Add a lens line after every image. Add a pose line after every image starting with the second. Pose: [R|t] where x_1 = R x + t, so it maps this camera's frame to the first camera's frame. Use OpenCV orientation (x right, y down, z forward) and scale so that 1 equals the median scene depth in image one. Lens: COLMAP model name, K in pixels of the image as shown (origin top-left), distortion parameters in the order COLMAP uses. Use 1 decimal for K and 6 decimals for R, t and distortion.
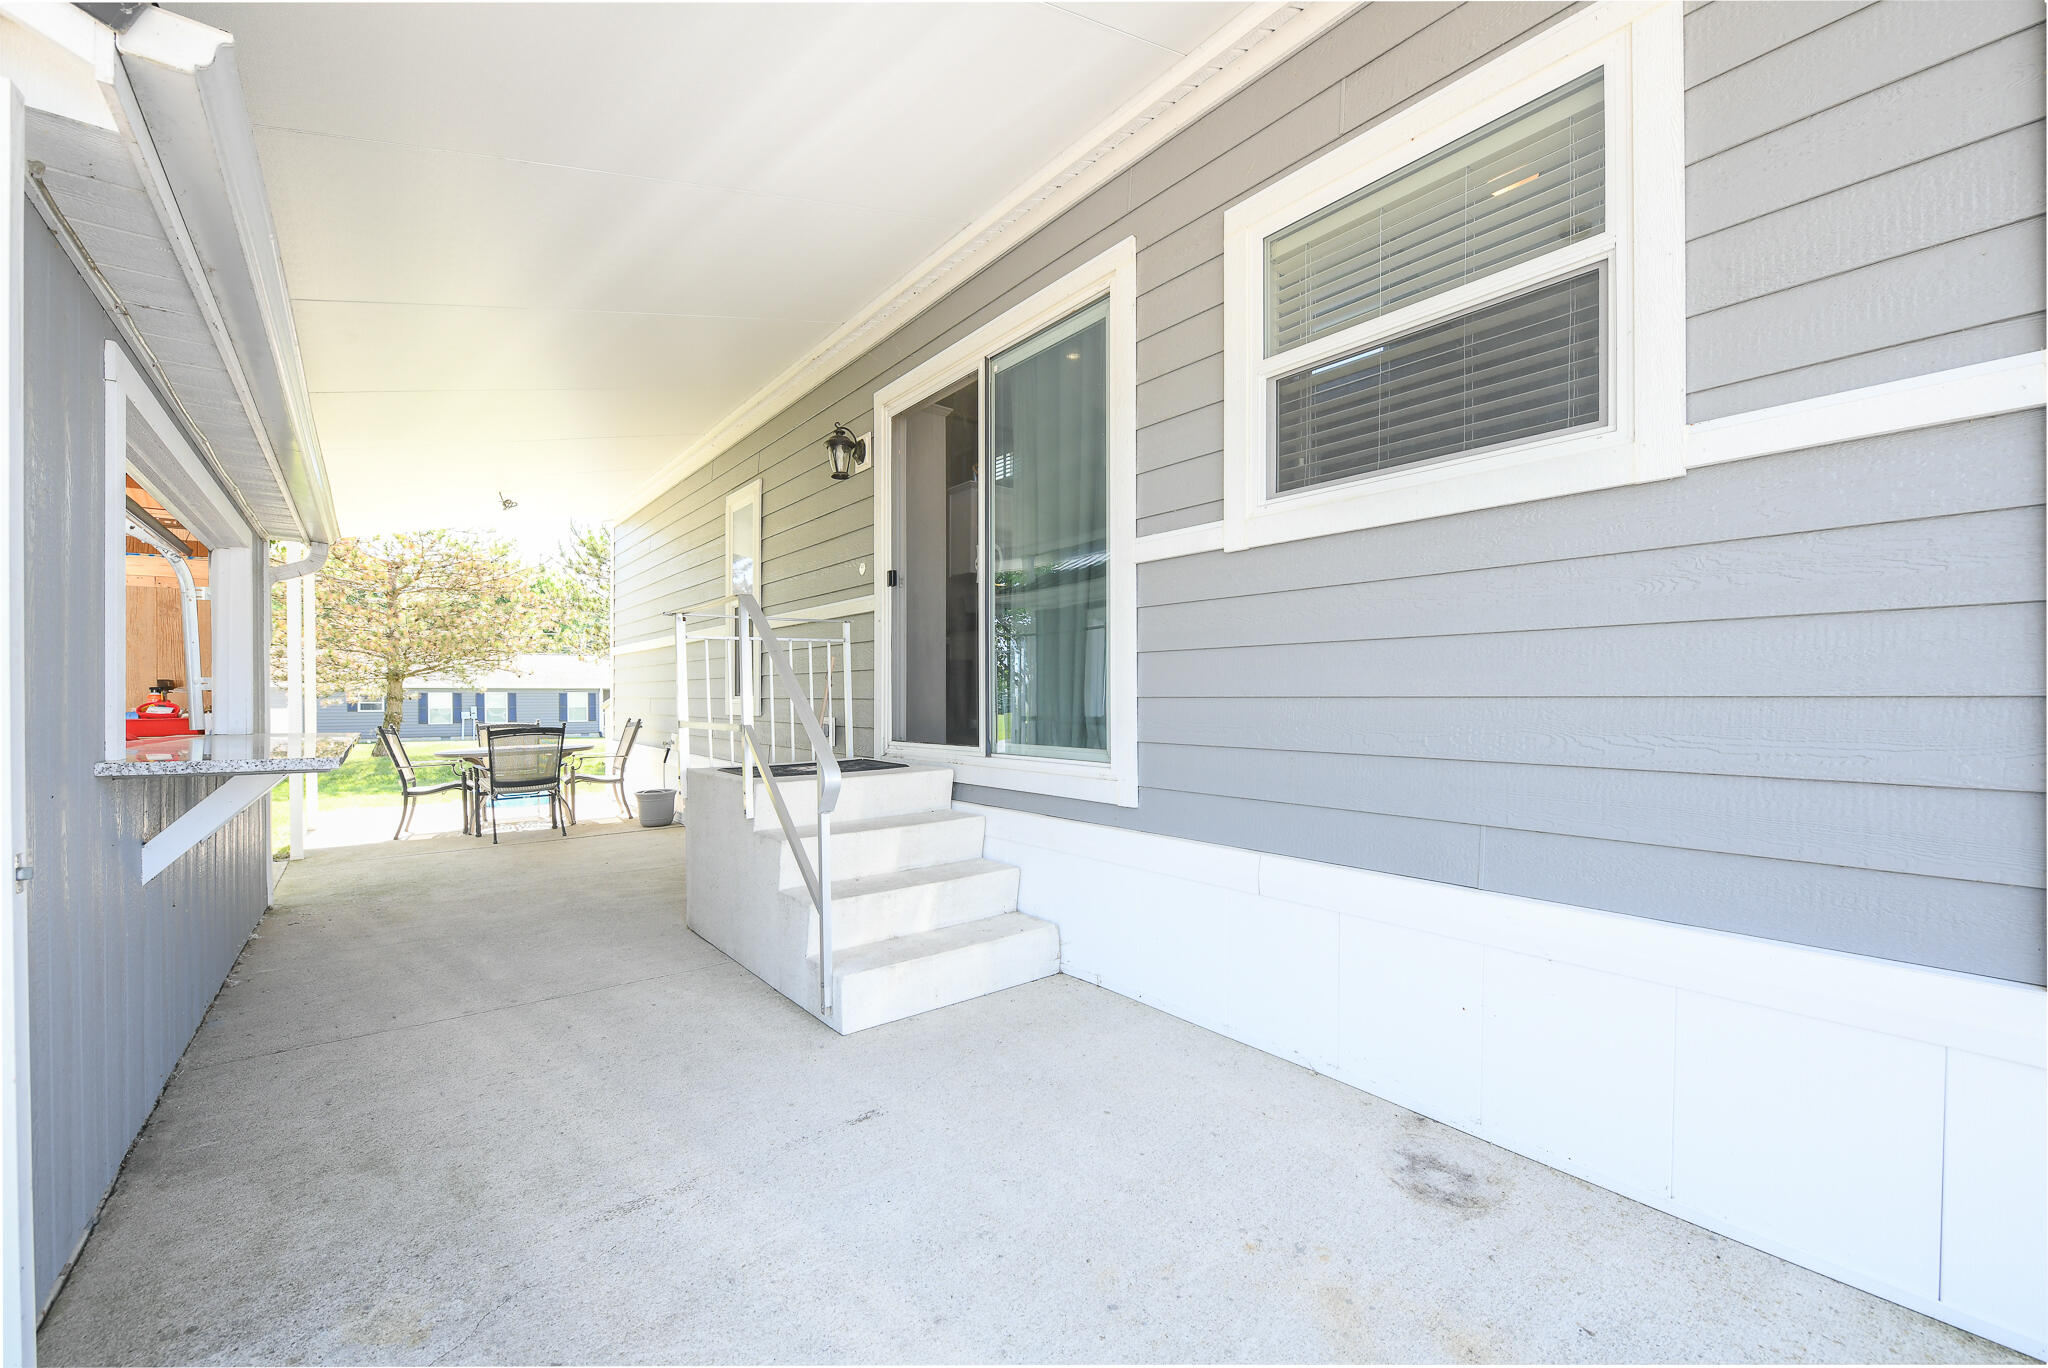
lens RADIAL K [[793.6, 0, 1030.2], [0, 793.6, 691.1], [0, 0, 1]] dist [-0.000742, 0.000052]
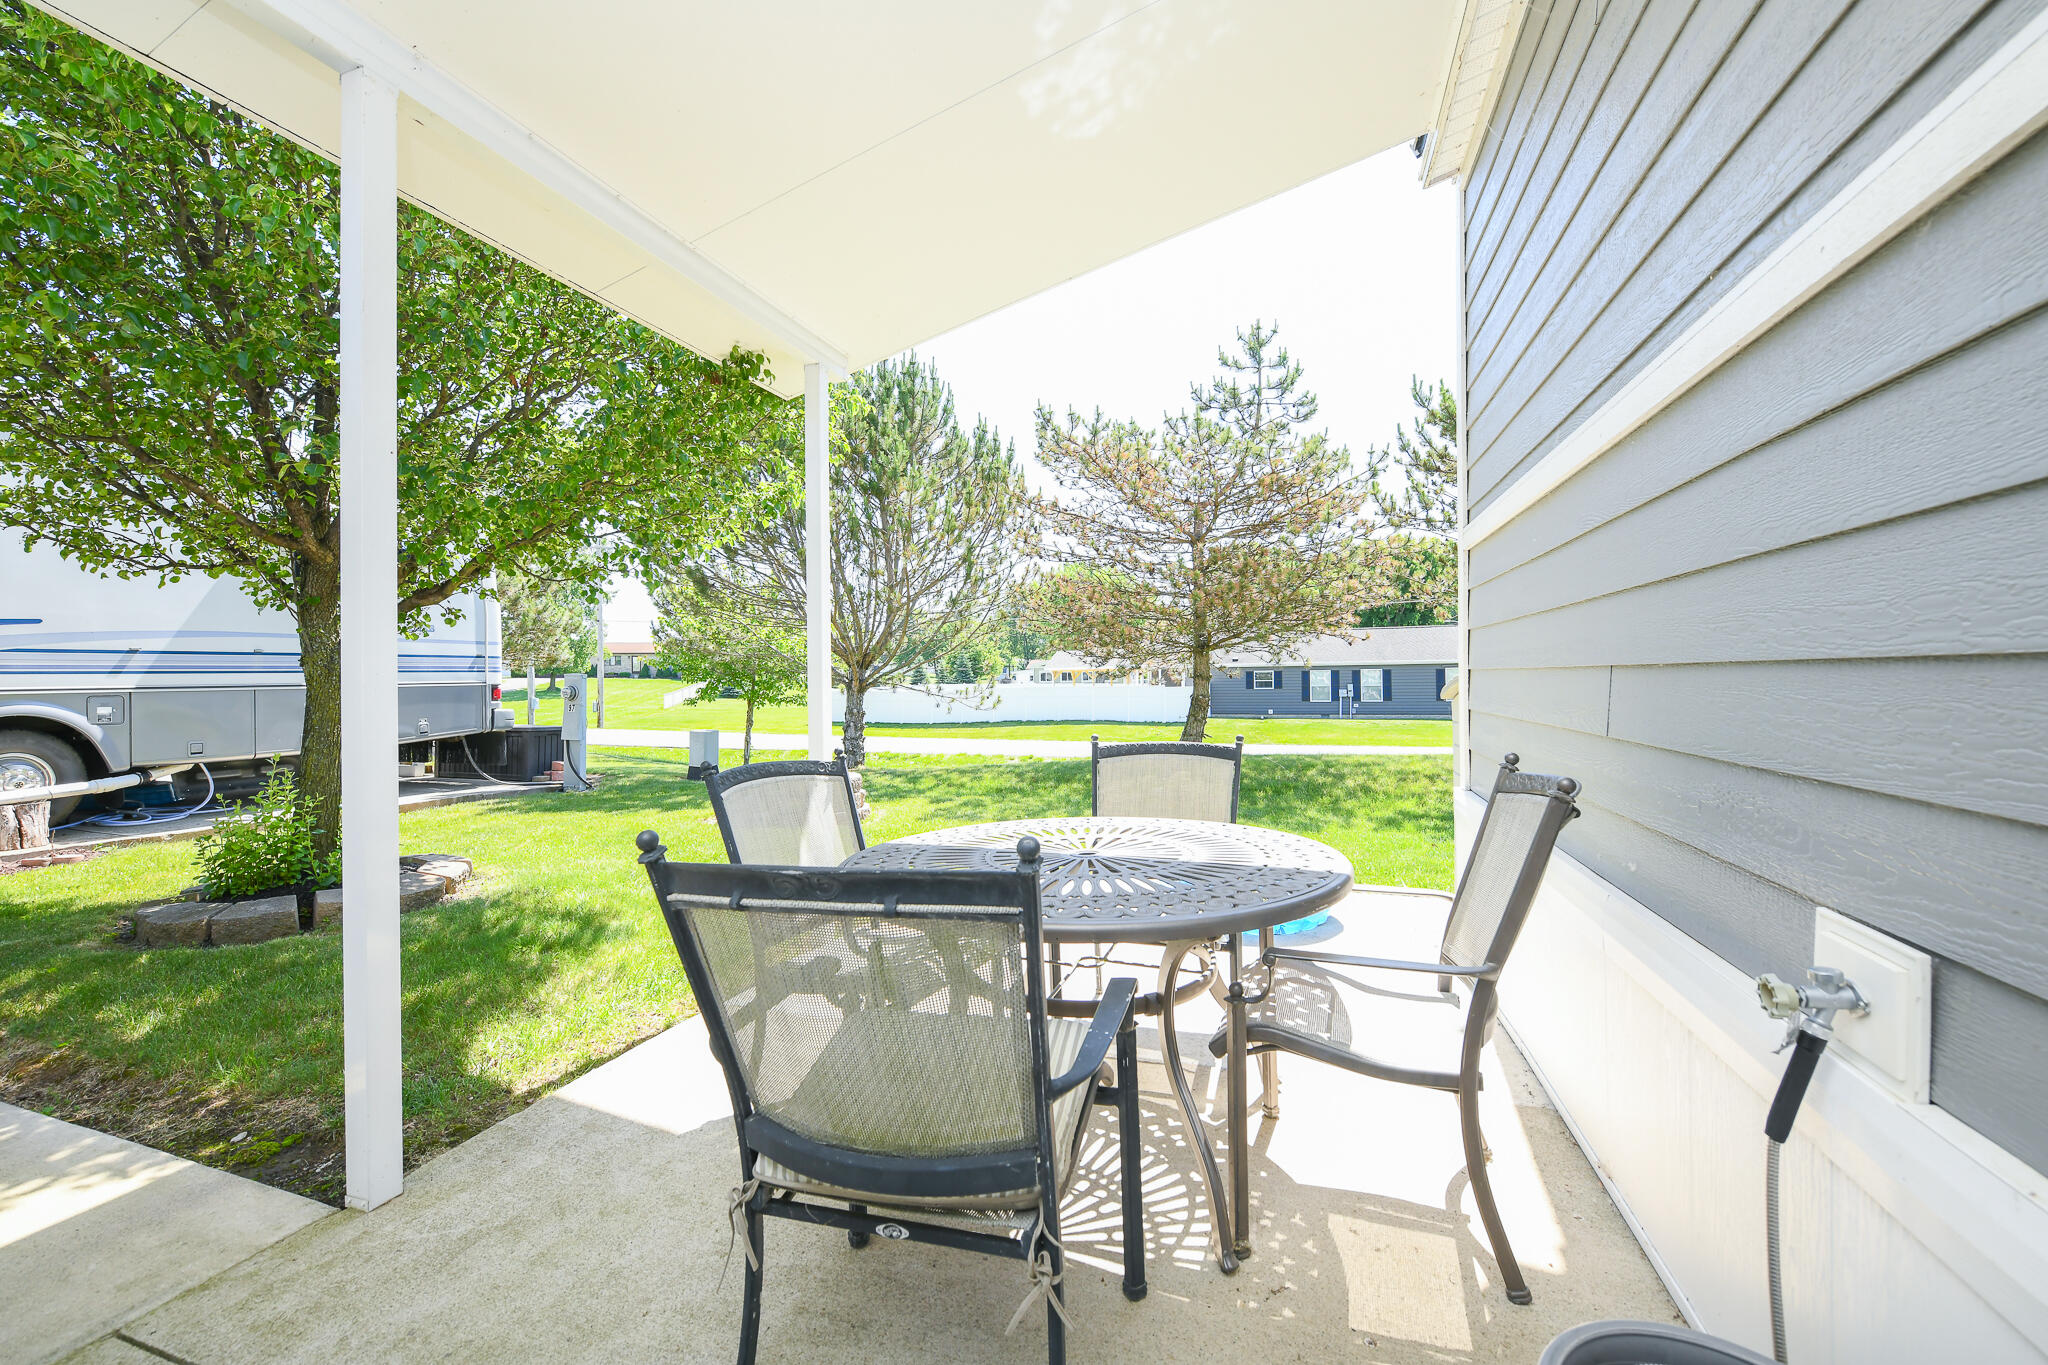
lens RADIAL K [[793.6, 0, 1028.3], [0, 793.6, 675.0], [0, 0, 1]] dist [-0.000742, 0.000052]
pose [[0.521160, -0.004862, -0.853445, -0.404914], [0.012157, 0.999925, 0.001727, 0.008674], [0.853373, -0.011275, 0.521179, 0.807140]]
